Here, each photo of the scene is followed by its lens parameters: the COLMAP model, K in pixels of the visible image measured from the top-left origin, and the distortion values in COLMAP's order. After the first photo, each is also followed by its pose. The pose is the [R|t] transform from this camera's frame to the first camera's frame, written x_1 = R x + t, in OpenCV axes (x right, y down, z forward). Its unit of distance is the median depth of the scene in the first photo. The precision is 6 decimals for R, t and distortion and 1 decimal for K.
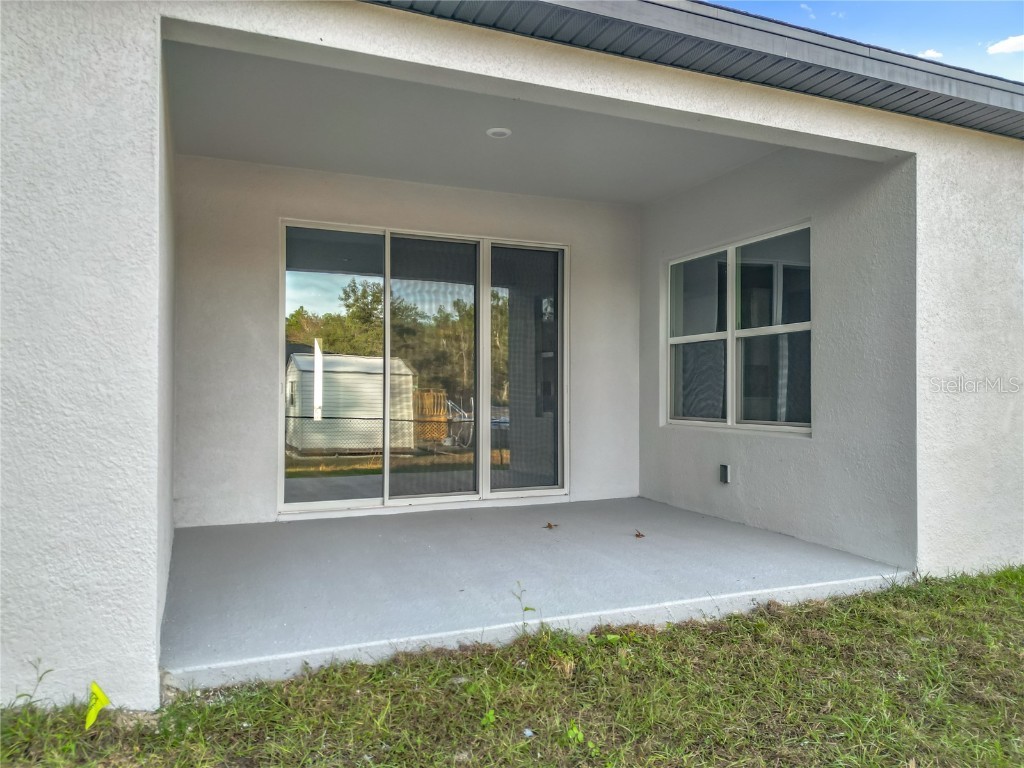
lens RADIAL K [[722.9, 0, 515.8], [0, 722.9, 381.0], [0, 0, 1]] dist [0.059459, -0.097040]
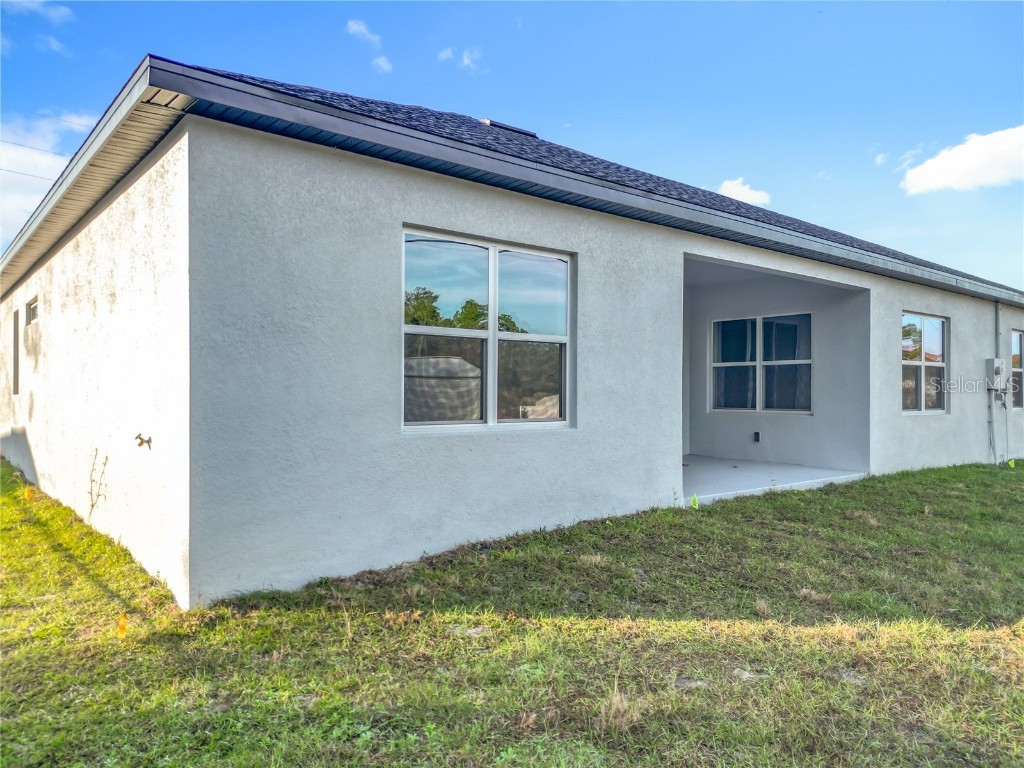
lens RADIAL K [[722.9, 0, 515.8], [0, 722.9, 381.0], [0, 0, 1]] dist [0.059459, -0.097040]
pose [[0.966454, 0.002715, 0.256824, -0.805066], [-0.002973, 0.999995, 0.000617, -0.017394], [-0.256821, -0.001359, 0.966458, -0.669886]]
